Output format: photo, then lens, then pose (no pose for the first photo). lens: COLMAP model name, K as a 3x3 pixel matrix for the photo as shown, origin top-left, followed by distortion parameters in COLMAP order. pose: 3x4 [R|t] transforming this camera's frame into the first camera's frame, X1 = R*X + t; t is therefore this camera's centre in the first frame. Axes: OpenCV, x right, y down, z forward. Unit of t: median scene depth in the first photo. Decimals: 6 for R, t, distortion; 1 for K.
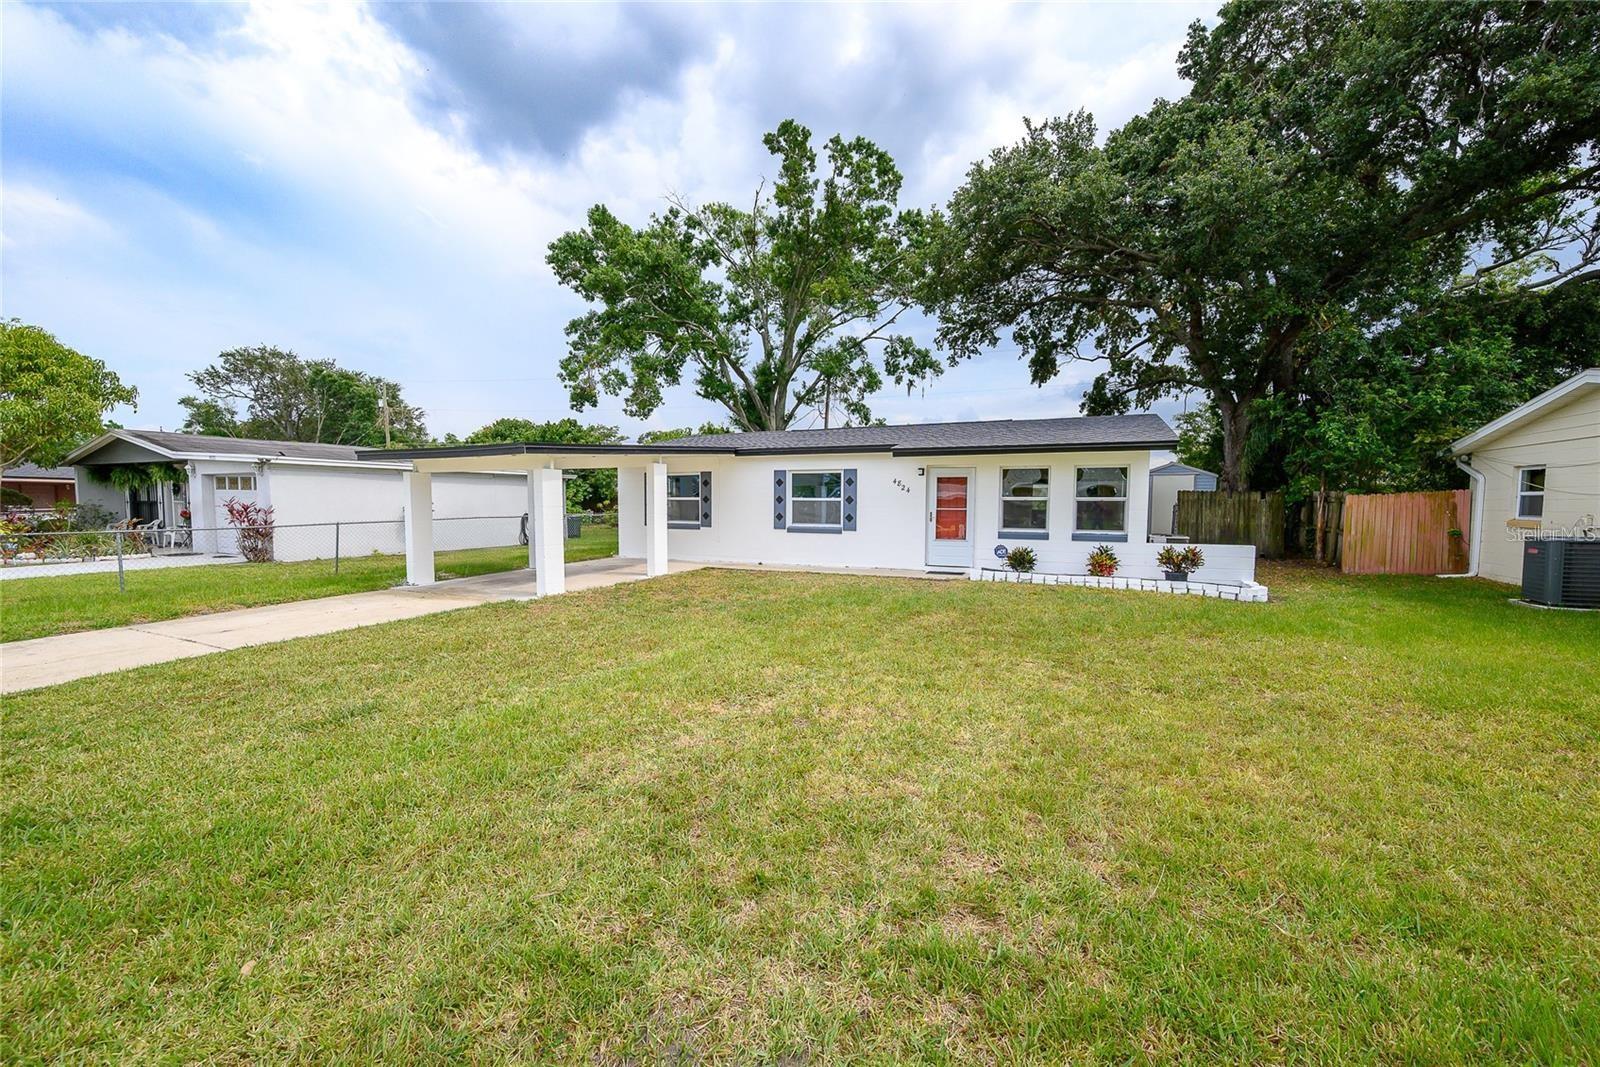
lens RADIAL K [[634.0, 0, 800.0], [0, 634.0, 533.5], [0, 0, 1]] dist [-0.000808, 0.000087]
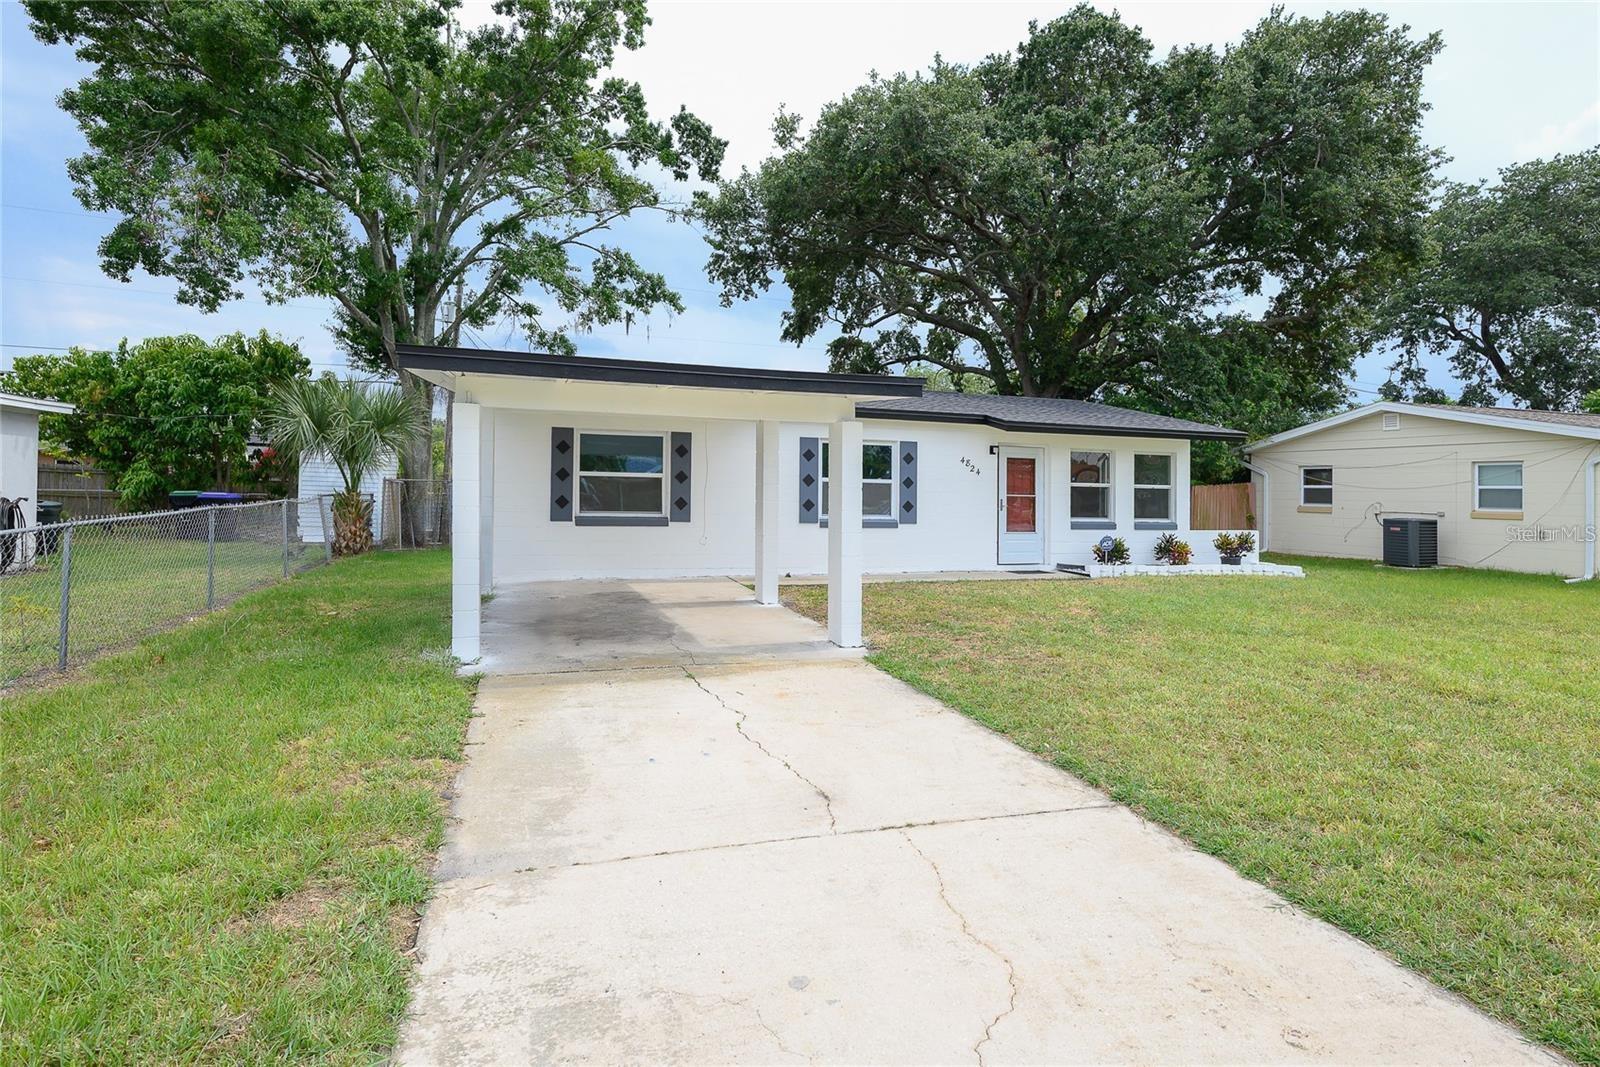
lens RADIAL K [[823.6, 0, 799.6], [0, 823.6, 500.7], [0, 0, 1]] dist [-0.000456, -0.000209]
pose [[0.734579, -0.002028, 0.678520, -0.682373], [0.014804, 0.999805, -0.013038, -0.020631], [-0.678362, 0.019623, 0.734466, 0.367048]]
